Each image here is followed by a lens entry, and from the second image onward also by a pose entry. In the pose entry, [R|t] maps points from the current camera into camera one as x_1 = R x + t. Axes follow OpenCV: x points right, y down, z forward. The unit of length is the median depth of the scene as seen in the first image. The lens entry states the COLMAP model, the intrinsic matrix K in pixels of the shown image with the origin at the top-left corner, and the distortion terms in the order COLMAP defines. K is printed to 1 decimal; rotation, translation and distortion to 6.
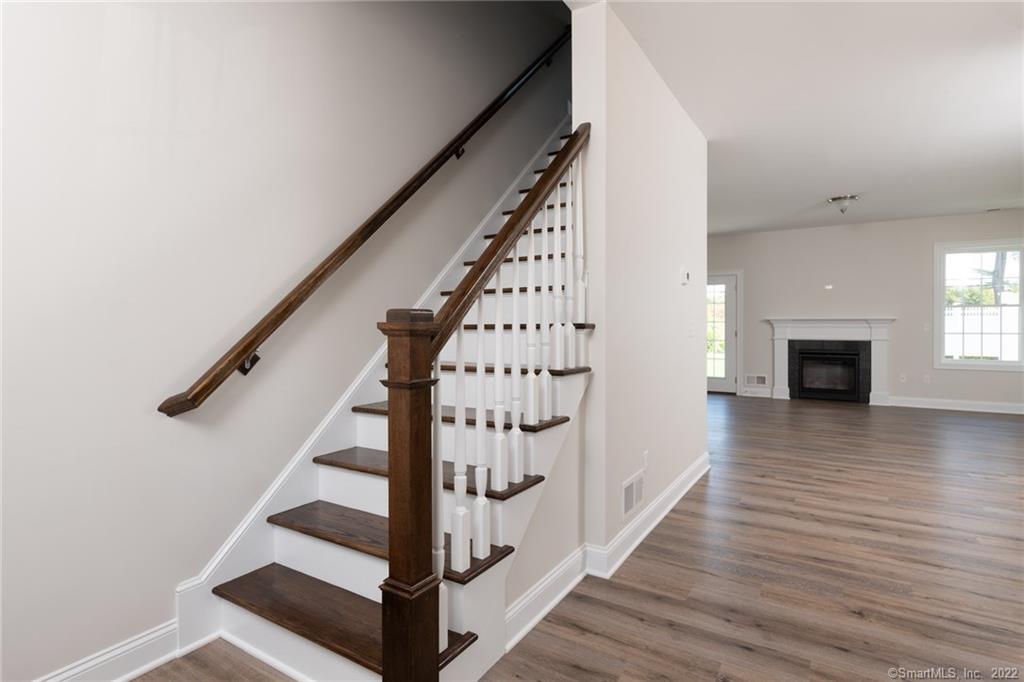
lens RADIAL K [[526.2, 0, 501.0], [0, 526.2, 322.8], [0, 0, 1]] dist [0.002528, 0.000036]
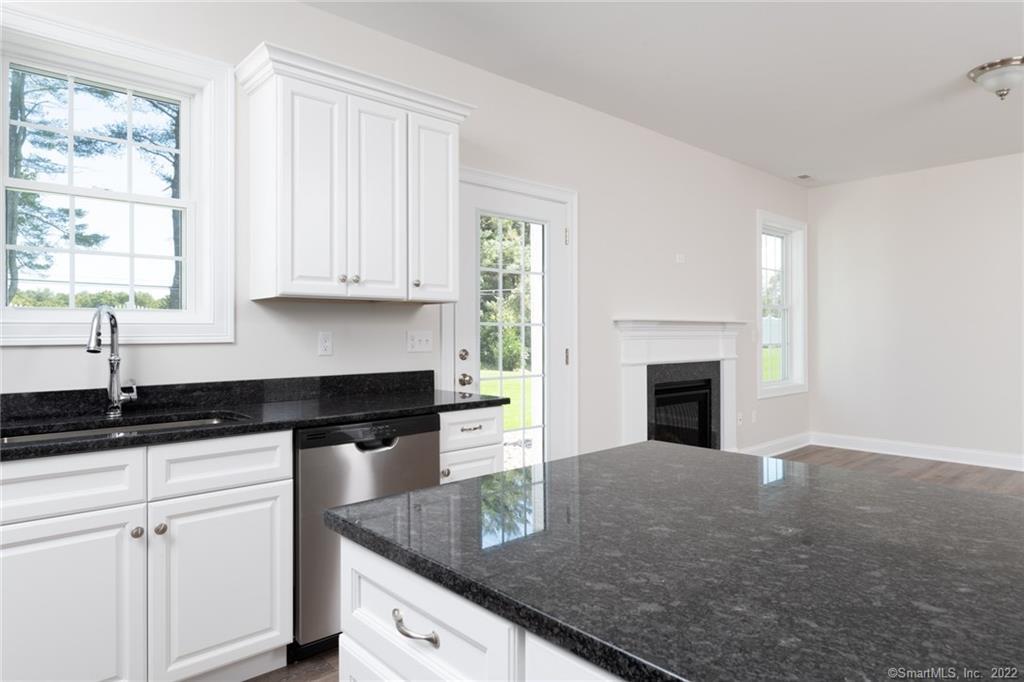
lens RADIAL K [[637.7, 0, 511.2], [0, 637.7, 325.2], [0, 0, 1]] dist [0.006022, -0.001118]
pose [[0.239862, 0.012404, 0.970728, -0.016837], [0.003061, 0.999904, -0.013534, 0.005038], [-0.970802, 0.006217, 0.239801, 1.018853]]
